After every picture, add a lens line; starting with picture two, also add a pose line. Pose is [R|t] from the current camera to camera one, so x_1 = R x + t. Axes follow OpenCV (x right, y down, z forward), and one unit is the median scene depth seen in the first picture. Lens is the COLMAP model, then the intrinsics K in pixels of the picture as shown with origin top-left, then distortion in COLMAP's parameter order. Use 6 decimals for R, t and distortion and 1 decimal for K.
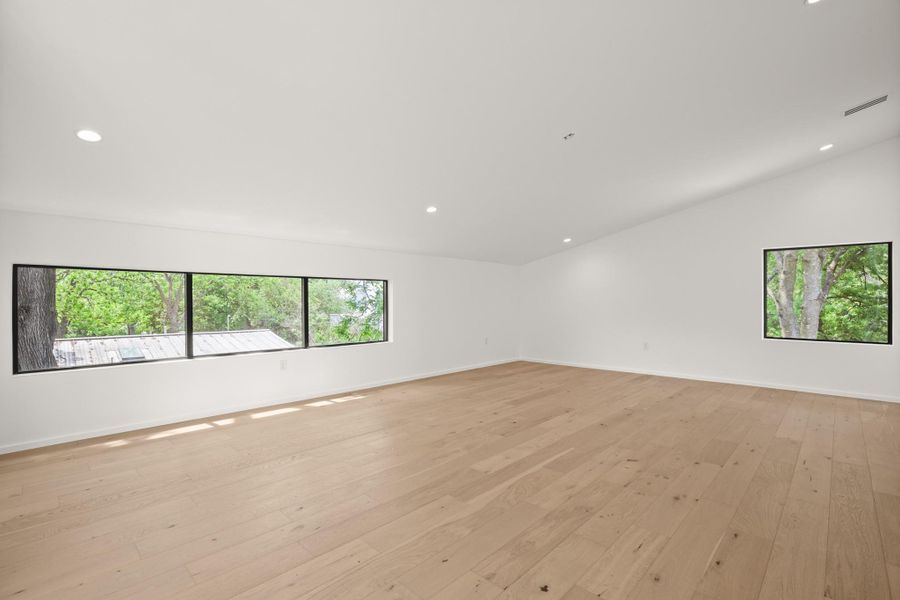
lens RADIAL K [[417.0, 0, 455.6], [0, 417.0, 302.1], [0, 0, 1]] dist [0.001912, 0.000423]
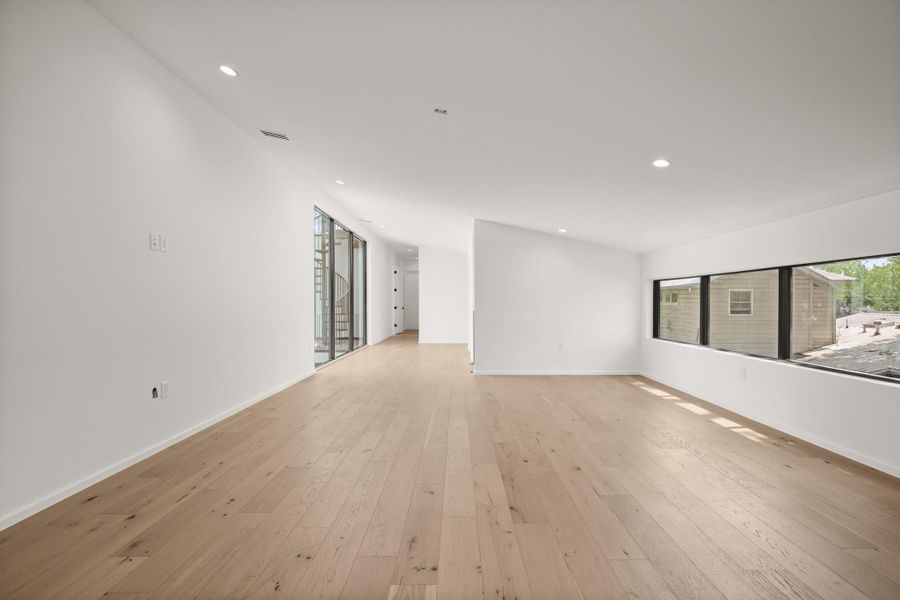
lens RADIAL K [[417.0, 0, 454.1], [0, 417.0, 300.7], [0, 0, 1]] dist [0.001912, 0.000423]
pose [[-0.734516, 0.000950, -0.678590, 0.756297], [-0.000207, 0.999999, 0.001624, -0.001936], [0.678591, 0.001334, -0.734515, 1.485283]]
